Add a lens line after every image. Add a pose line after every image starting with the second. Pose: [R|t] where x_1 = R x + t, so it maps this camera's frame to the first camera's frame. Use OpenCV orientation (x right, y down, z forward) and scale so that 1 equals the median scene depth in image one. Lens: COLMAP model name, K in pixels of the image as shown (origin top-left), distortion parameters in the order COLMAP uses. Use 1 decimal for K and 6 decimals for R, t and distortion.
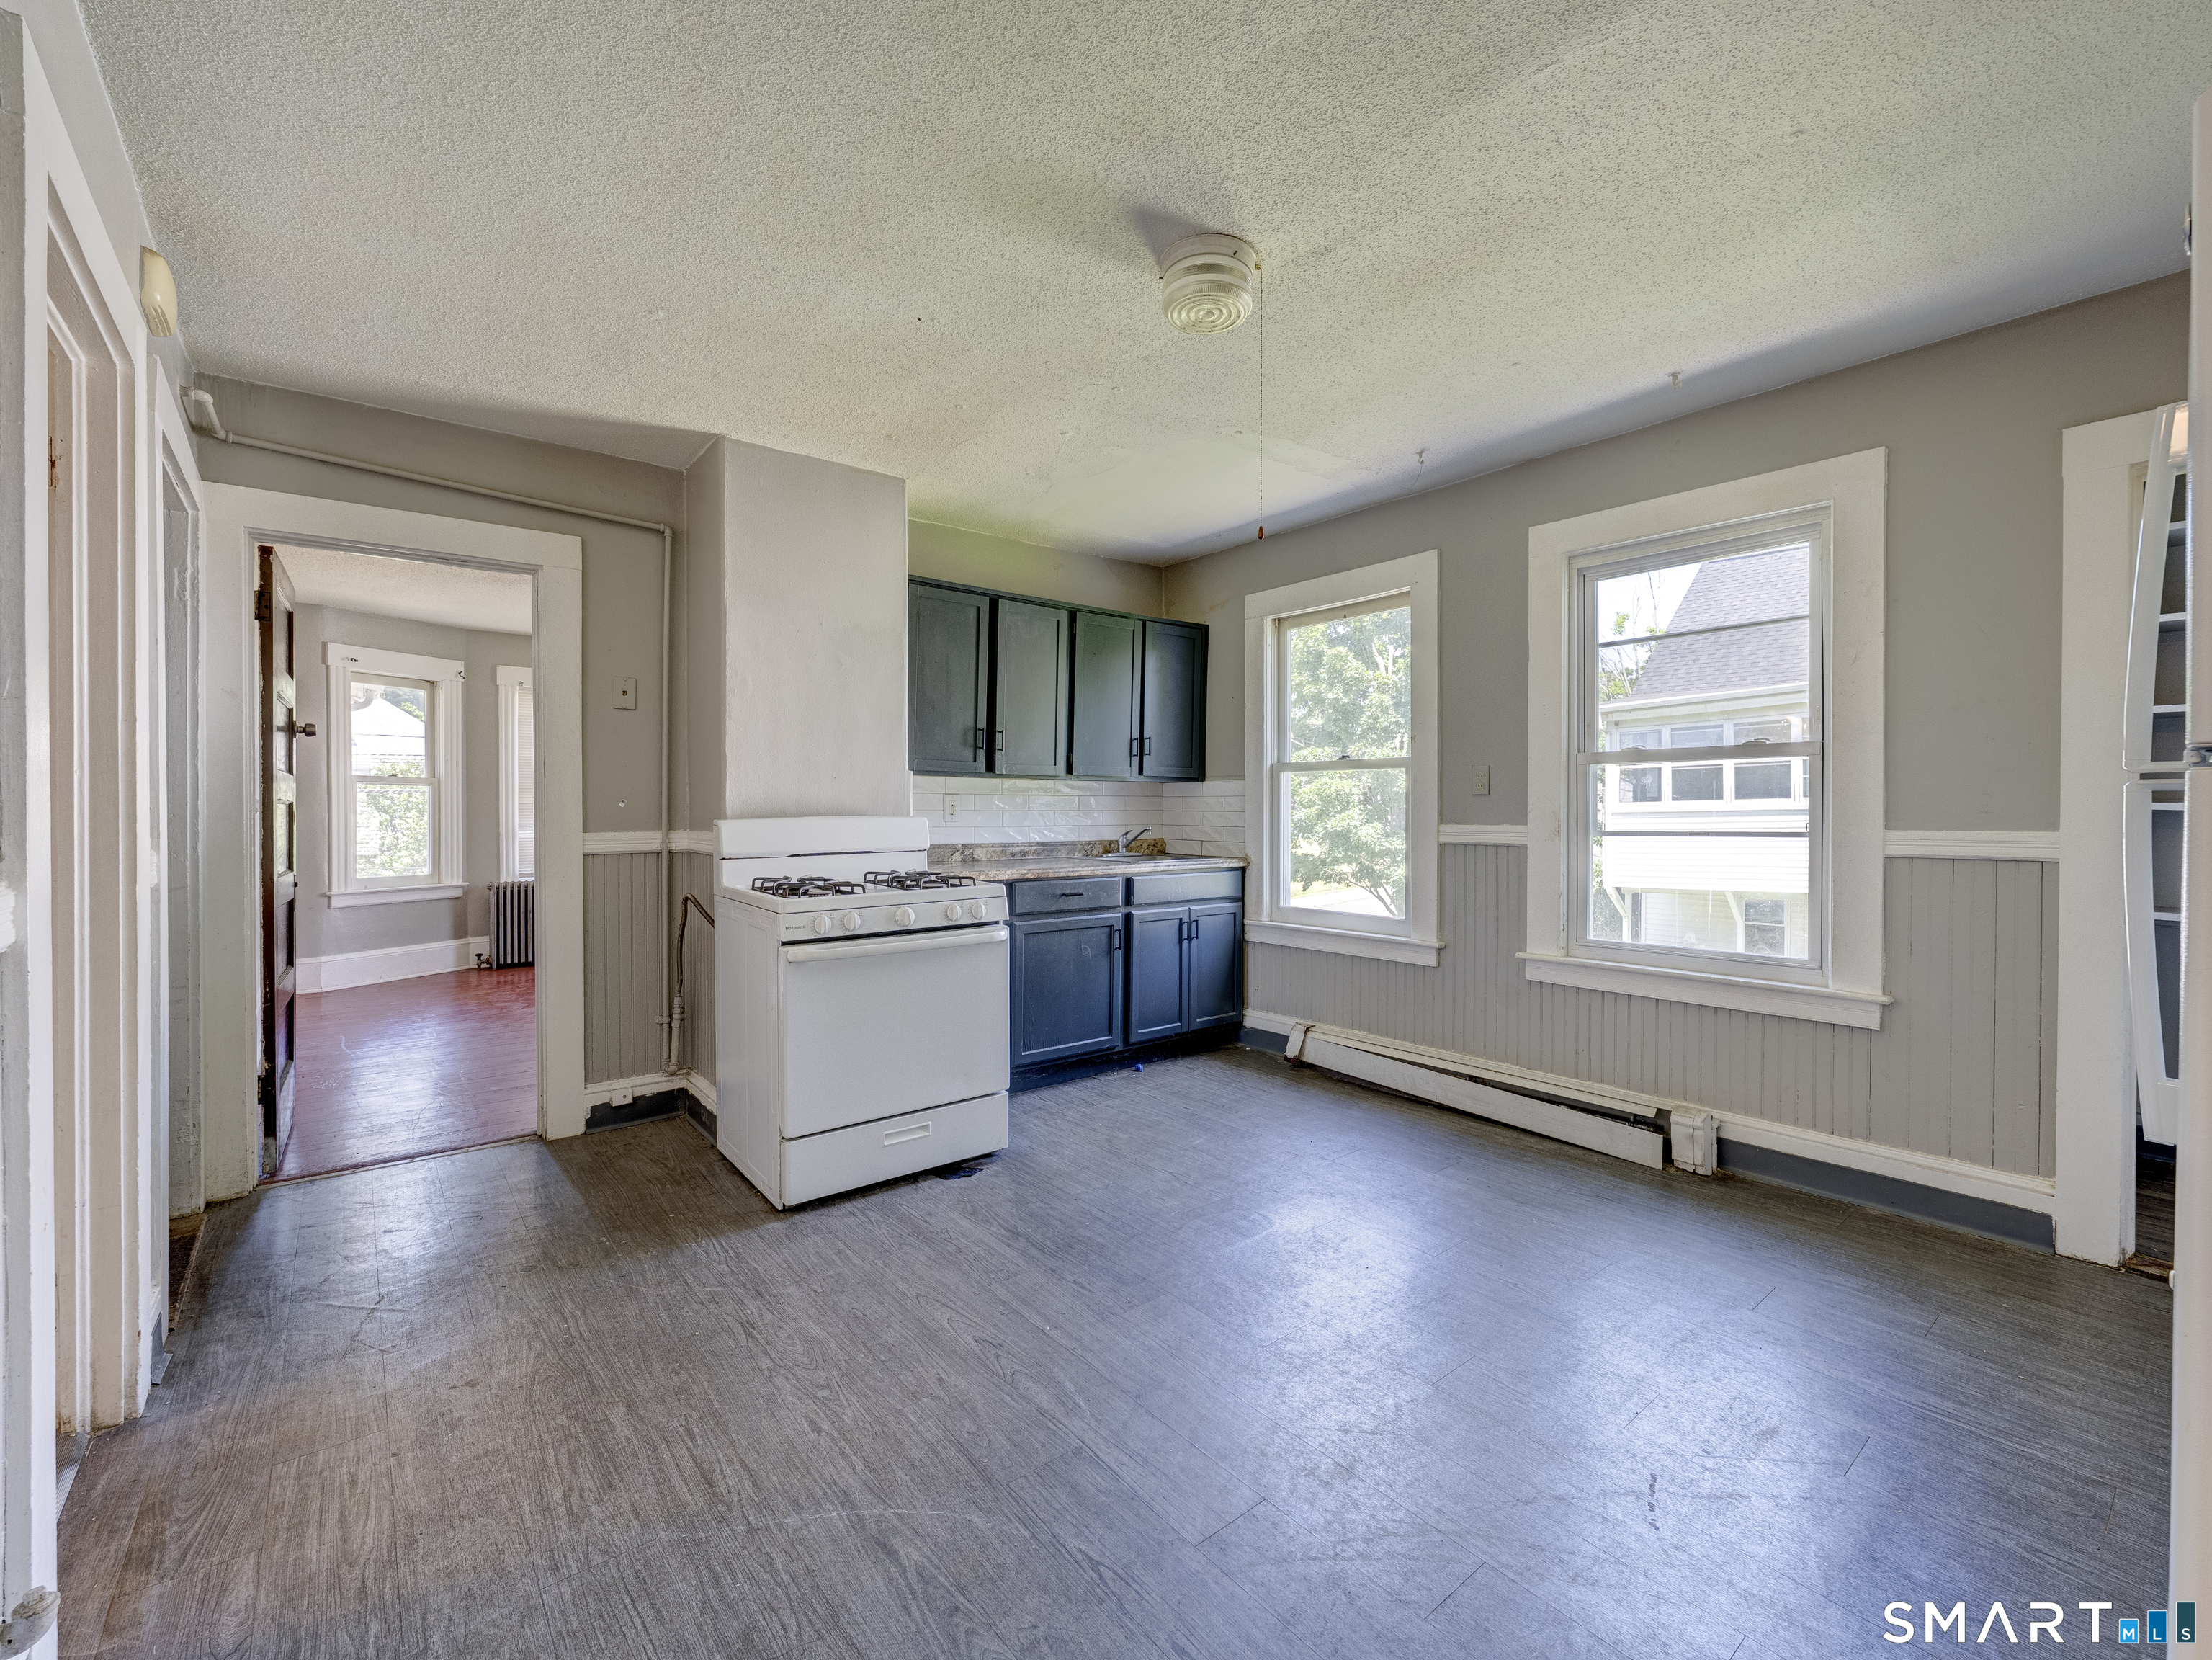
lens RADIAL K [[955.1, 0, 1151.1], [0, 955.1, 829.7], [0, 0, 1]] dist [-0.000679, -0.000397]
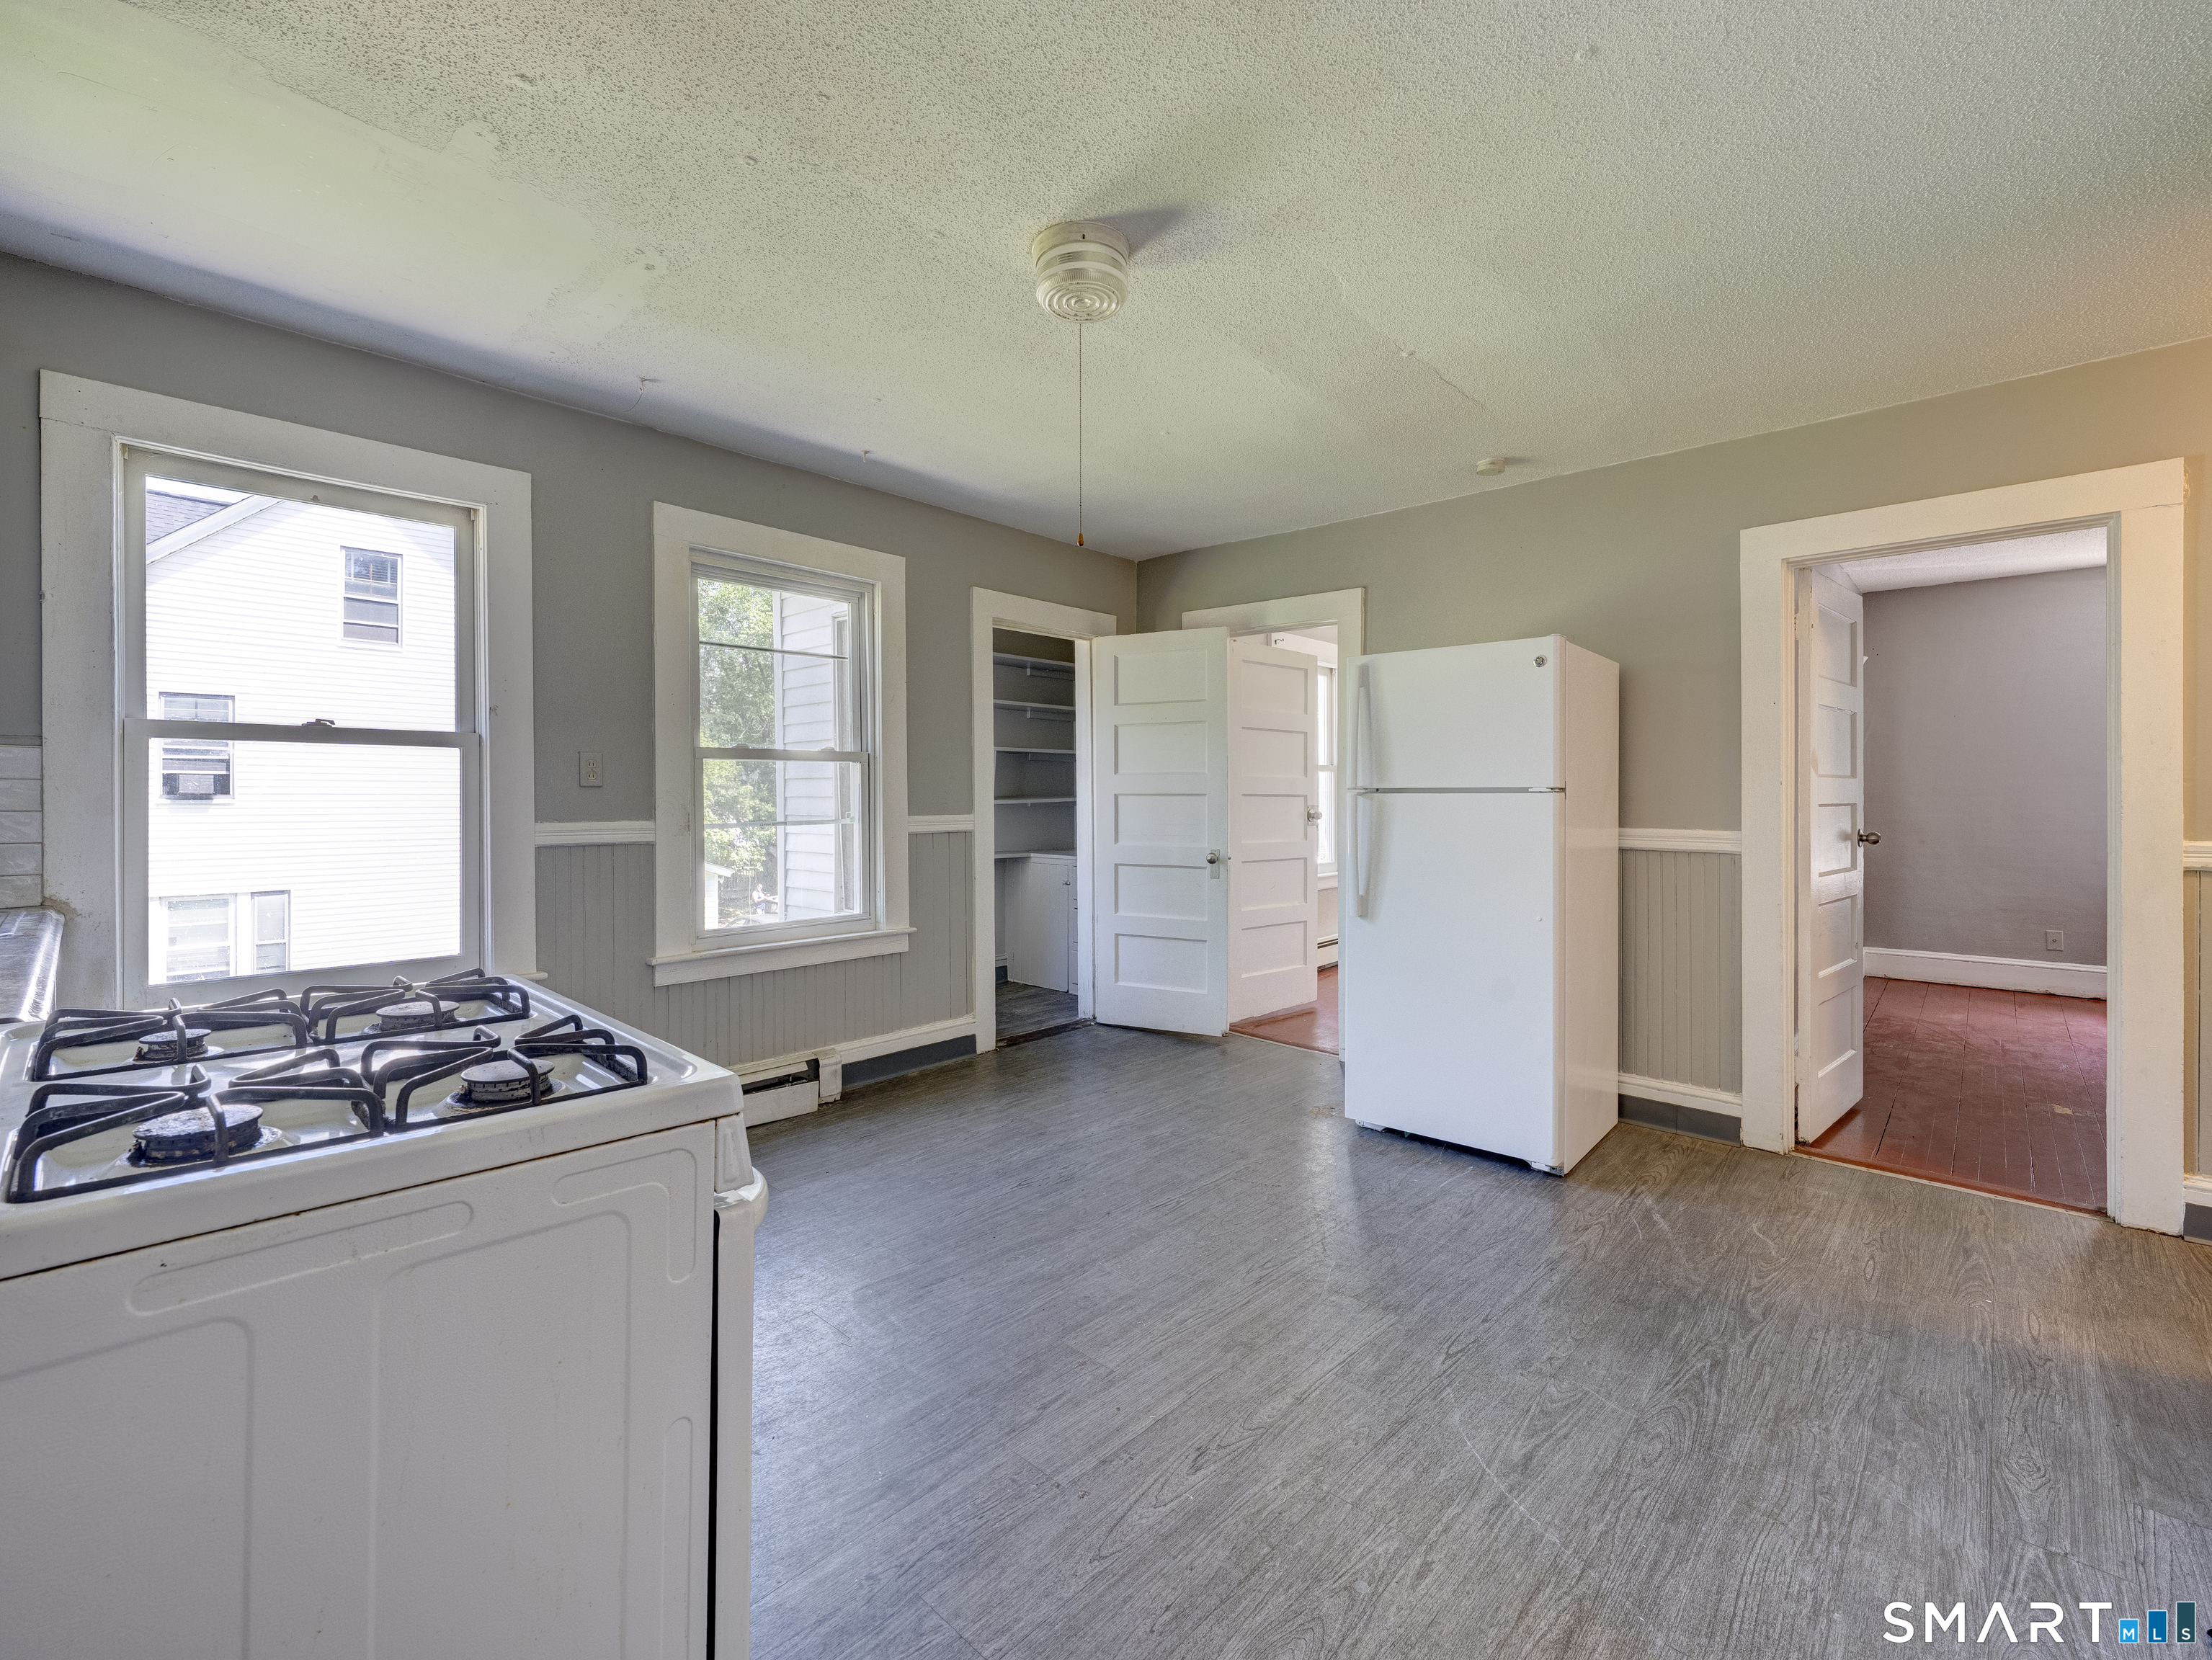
lens RADIAL K [[952.5, 0, 1072.6], [0, 952.5, 803.2], [0, 0, 1]] dist [-0.000809, 0.000343]
pose [[-0.092973, -0.004973, 0.995656, -0.626209], [0.021607, 0.999742, 0.007011, -0.021256], [-0.995434, 0.022165, -0.092841, 0.754936]]
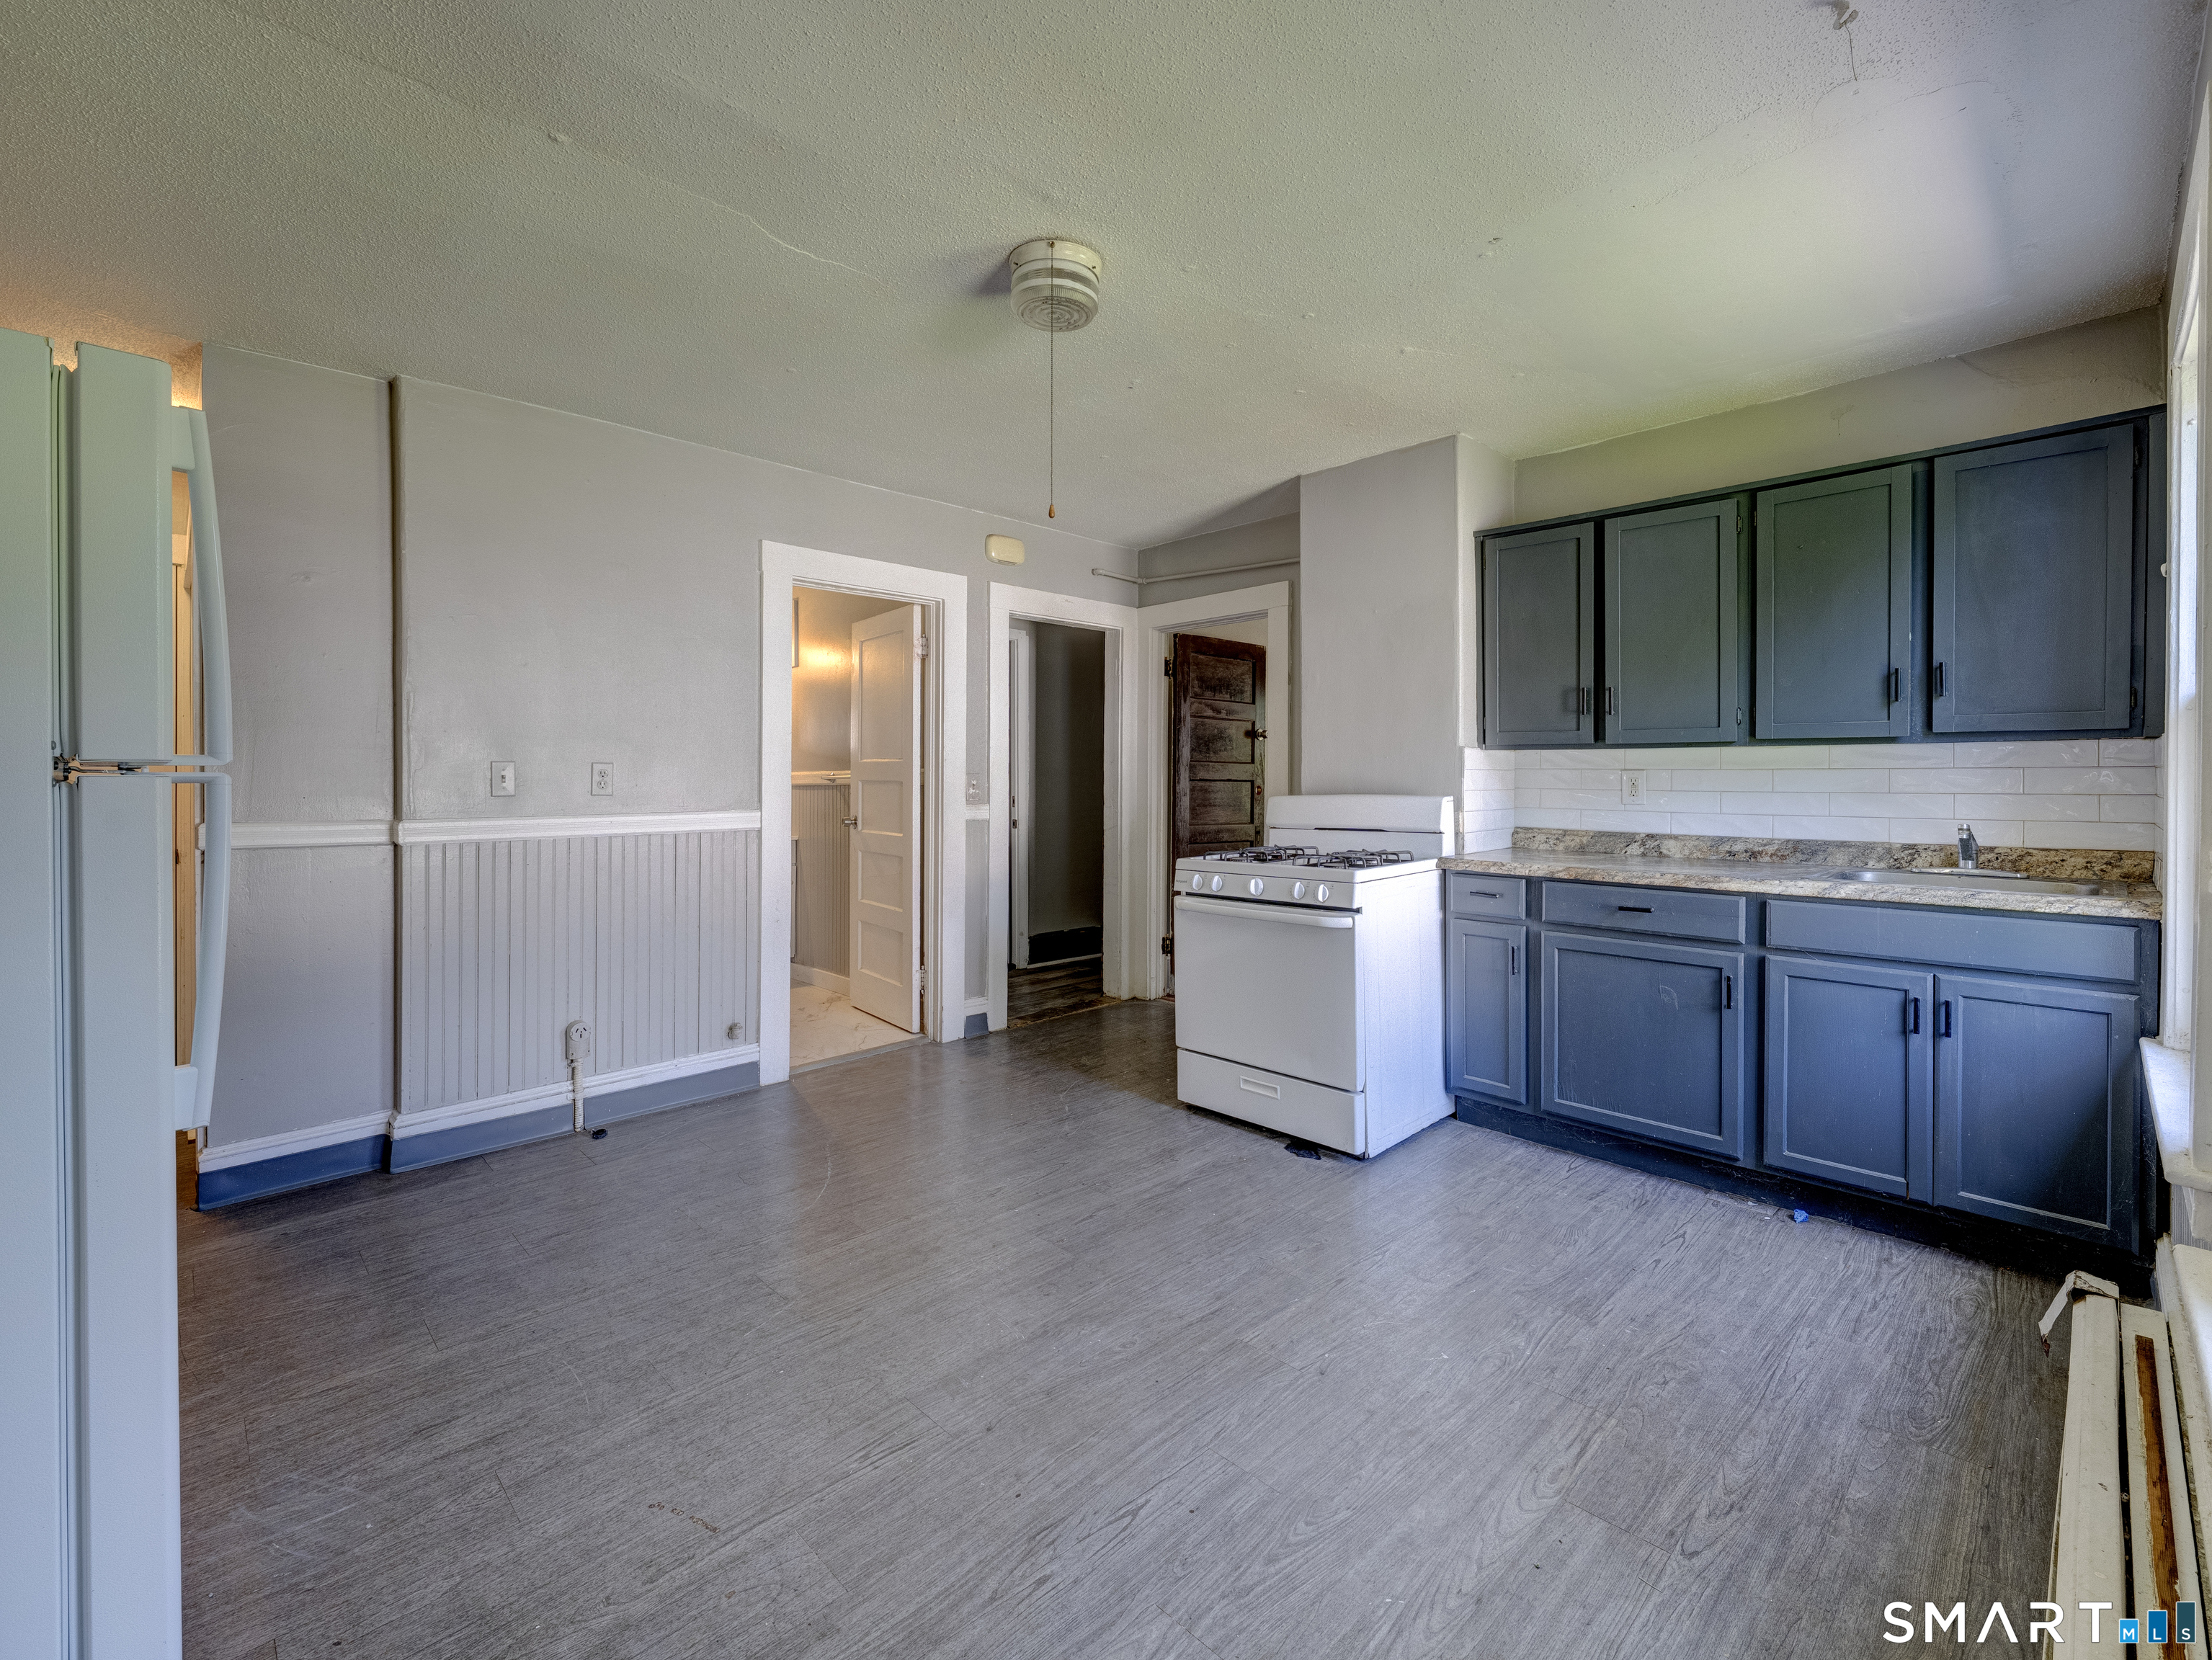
lens RADIAL K [[977.8, 0, 1100.6], [0, 977.8, 798.0], [0, 0, 1]] dist [-0.001154, -0.000081]
pose [[0.068906, 0.020299, -0.997417, 0.760860], [-0.023665, 0.999545, 0.018707, -0.024822], [0.997342, 0.022315, 0.069355, 0.670068]]
